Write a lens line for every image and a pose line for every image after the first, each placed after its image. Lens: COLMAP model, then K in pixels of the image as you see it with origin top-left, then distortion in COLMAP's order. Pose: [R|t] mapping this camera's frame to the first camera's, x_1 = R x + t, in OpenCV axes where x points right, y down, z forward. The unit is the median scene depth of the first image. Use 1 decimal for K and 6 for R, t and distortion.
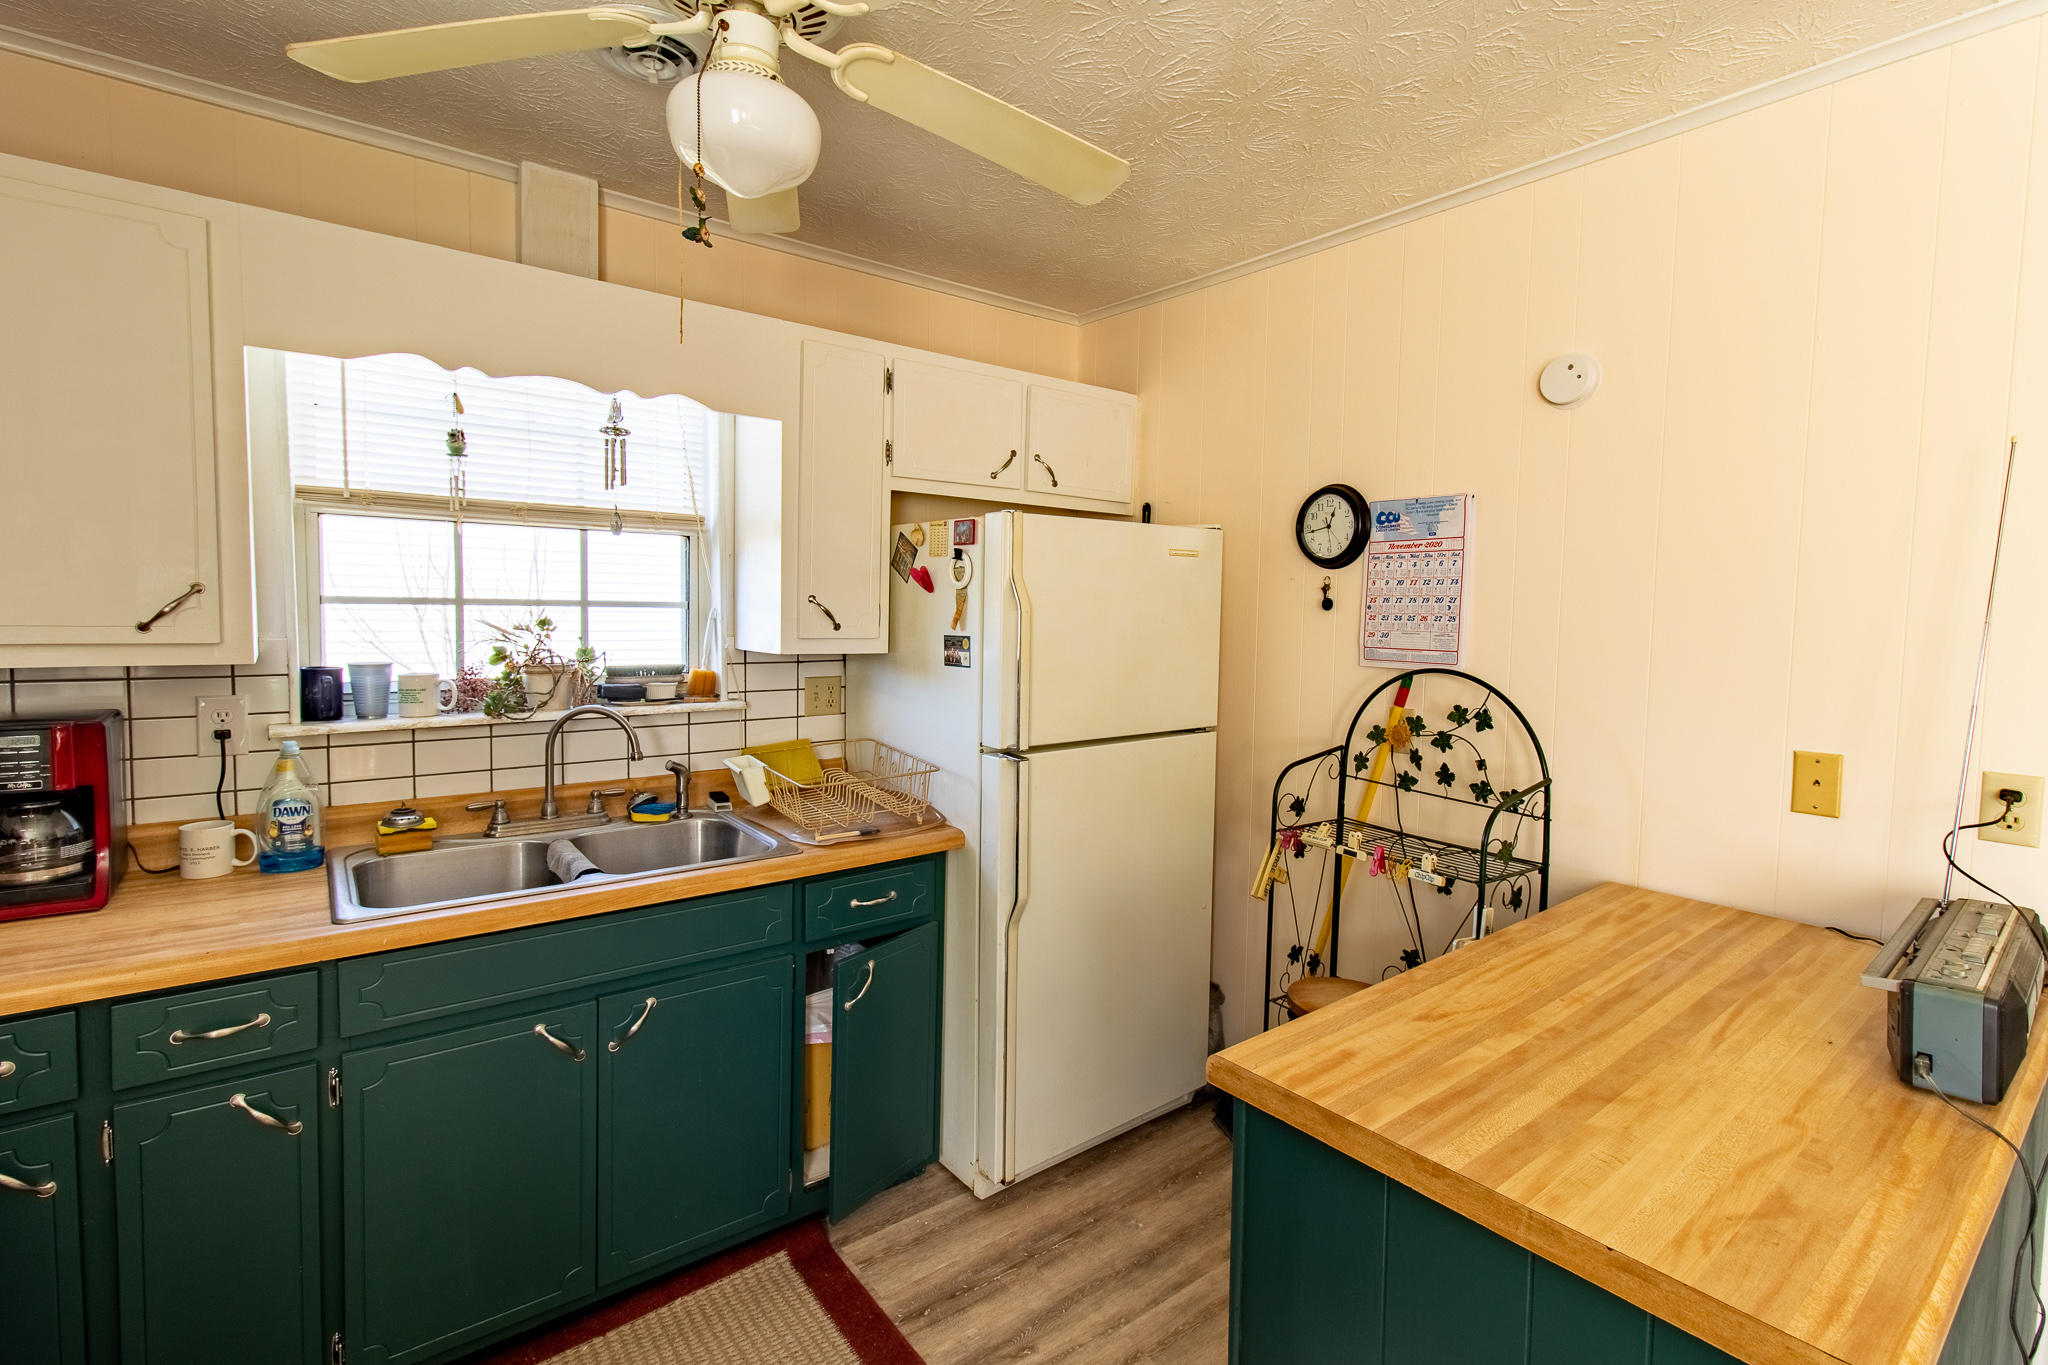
lens RADIAL K [[939.7, 0, 1039.5], [0, 939.7, 667.1], [0, 0, 1]] dist [0.007532, 0.000210]
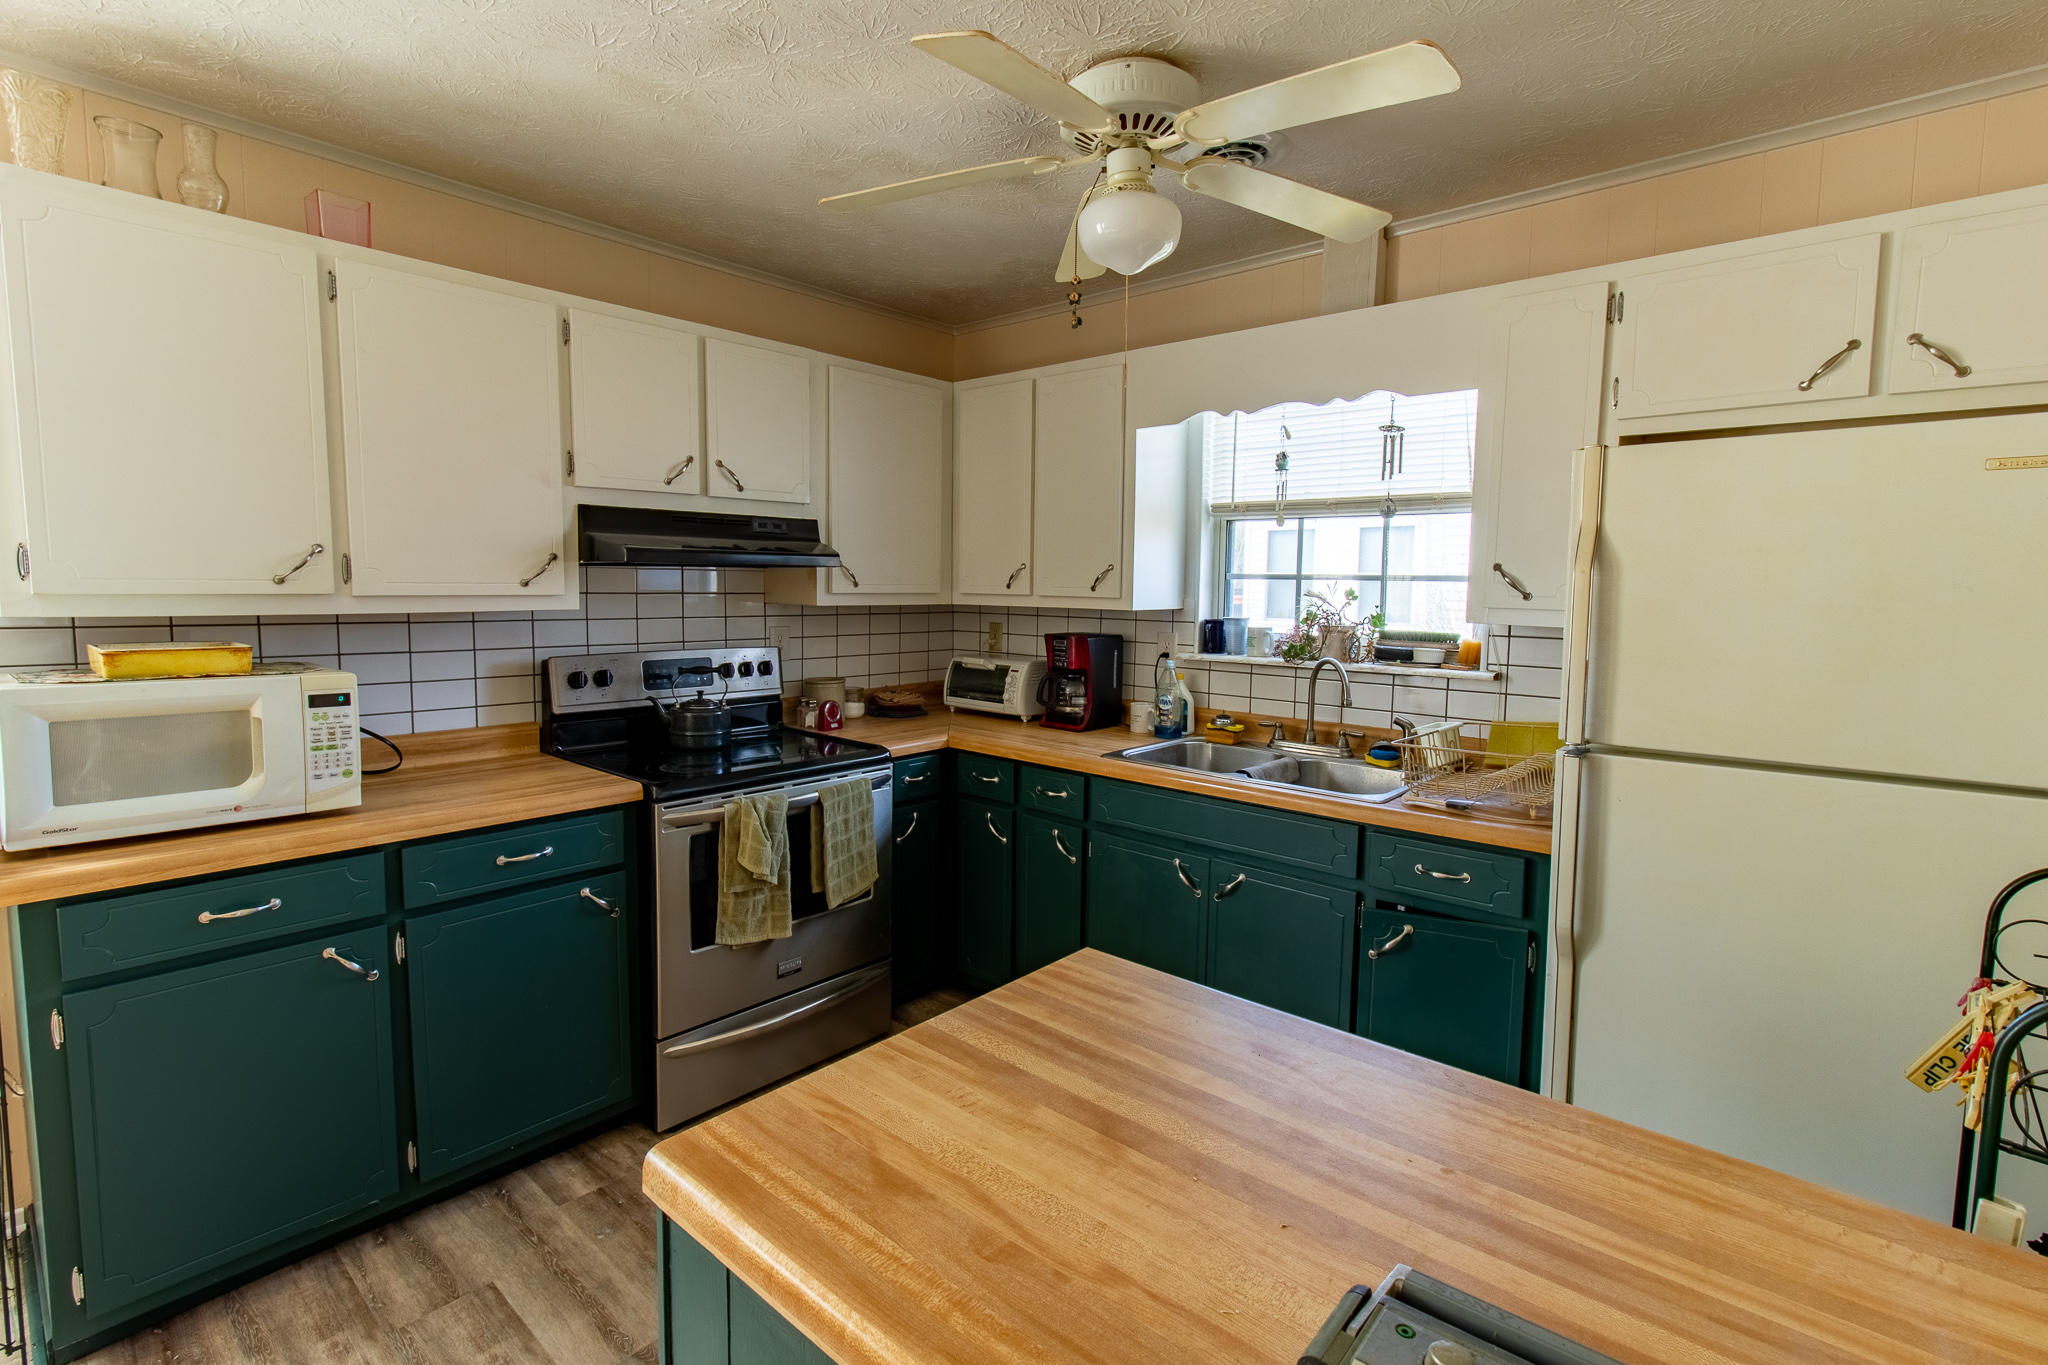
lens RADIAL K [[939.7, 0, 1038.2], [0, 939.7, 681.2], [0, 0, 1]] dist [0.007532, 0.000210]
pose [[0.188021, 0.083902, -0.978575, 0.740694], [-0.077815, 0.994485, 0.070315, 0.015368], [0.979078, 0.062927, 0.193513, 0.424453]]
